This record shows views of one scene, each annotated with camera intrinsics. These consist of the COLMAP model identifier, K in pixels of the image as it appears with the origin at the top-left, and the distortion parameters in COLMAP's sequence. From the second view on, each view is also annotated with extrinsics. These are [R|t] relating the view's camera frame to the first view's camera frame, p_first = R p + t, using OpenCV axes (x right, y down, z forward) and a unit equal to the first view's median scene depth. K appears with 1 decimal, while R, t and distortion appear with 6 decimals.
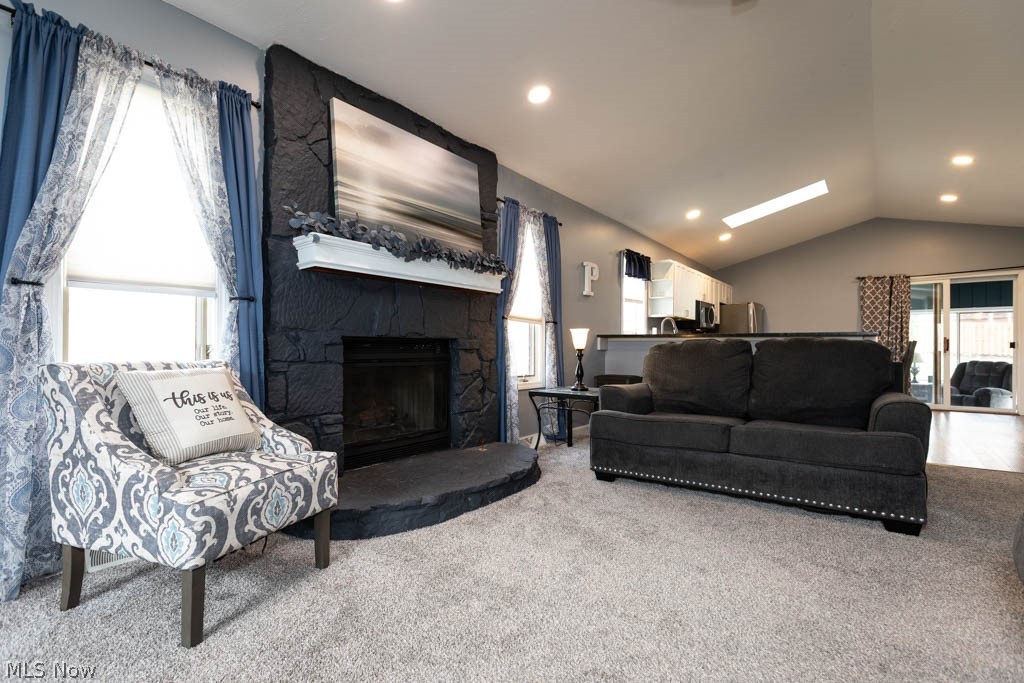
lens RADIAL K [[486.4, 0, 516.2], [0, 486.4, 345.1], [0, 0, 1]] dist [-0.000590, -0.000428]
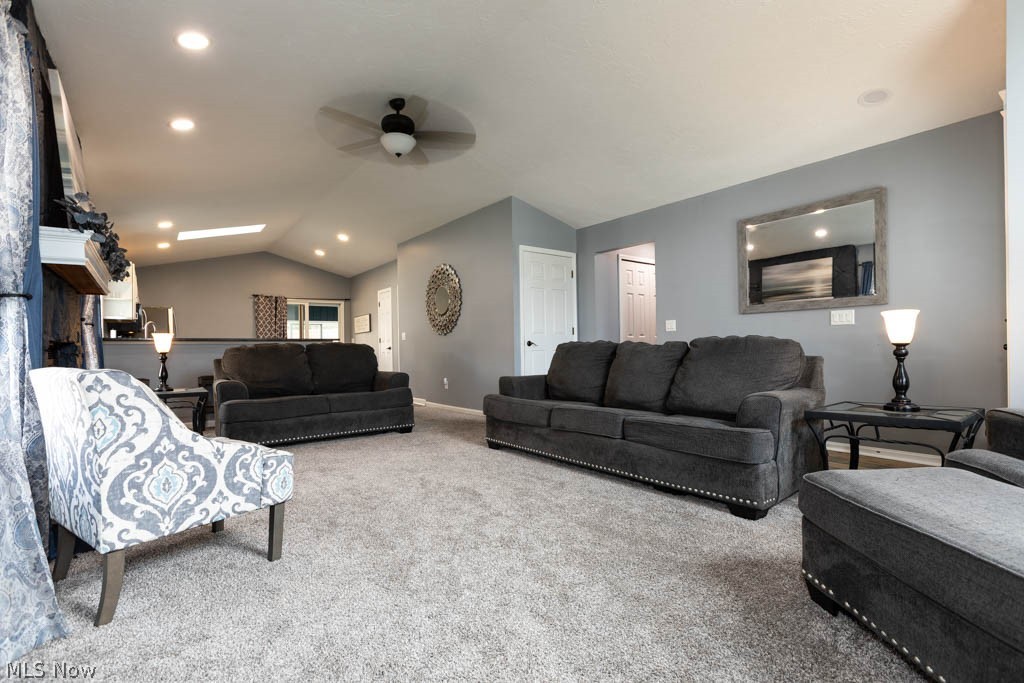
lens RADIAL K [[486.6, 0, 509.1], [0, 486.6, 346.2], [0, 0, 1]] dist [0.000776, 0.000203]
pose [[0.271973, -0.006561, 0.962283, -0.991459], [0.008156, 0.999957, 0.004512, -0.005287], [-0.962270, 0.006621, 0.272014, -0.029599]]
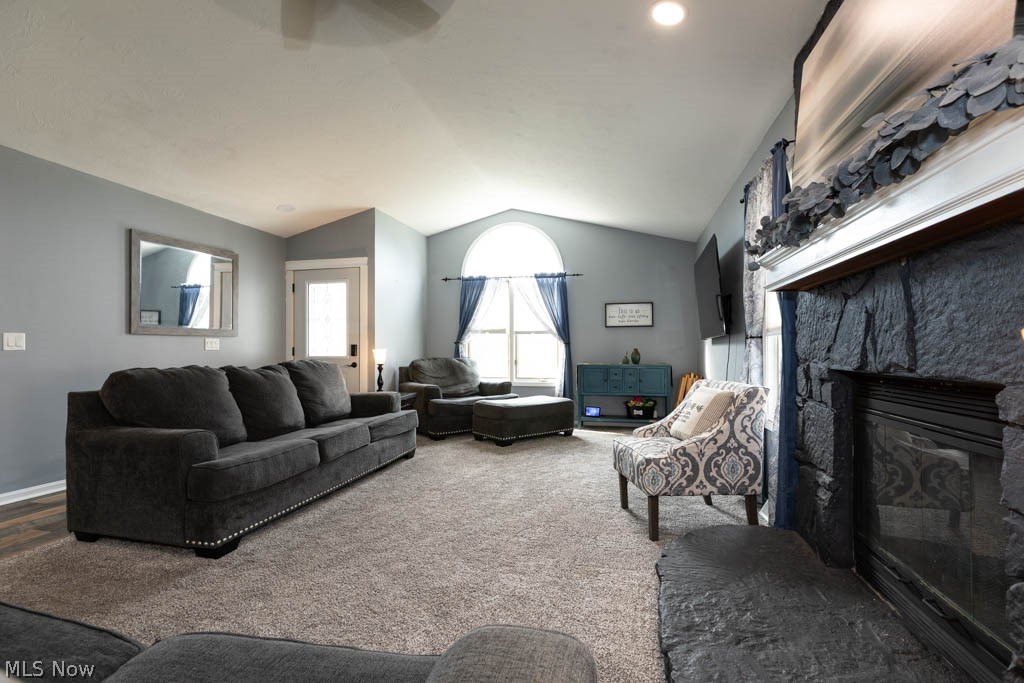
lens RADIAL K [[486.4, 0, 516.2], [0, 486.4, 345.1], [0, 0, 1]] dist [-0.000590, -0.000428]
pose [[-0.917013, -0.005814, -0.398814, 0.360975], [0.000777, 0.999866, -0.016363, -0.043544], [0.398856, -0.015314, -0.916886, 1.526510]]
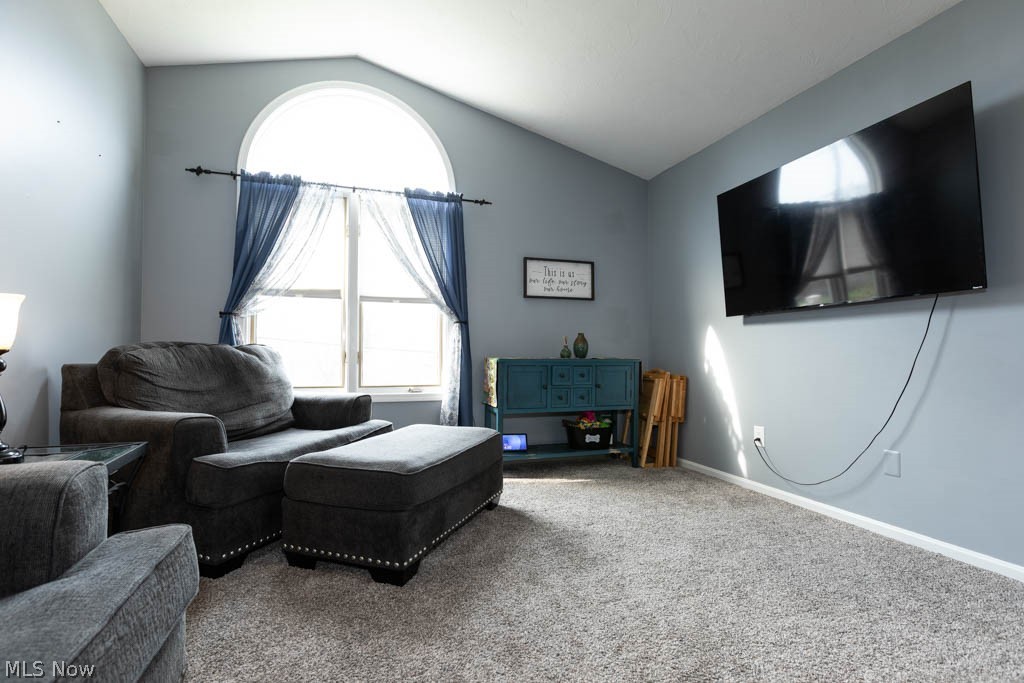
lens RADIAL K [[486.6, 0, 509.1], [0, 486.6, 346.2], [0, 0, 1]] dist [0.000776, 0.000203]
pose [[-0.568386, -0.020734, -0.822501, 0.200989], [-0.003274, 0.999731, -0.022940, 0.005189], [0.822756, -0.010346, -0.568301, 0.297277]]
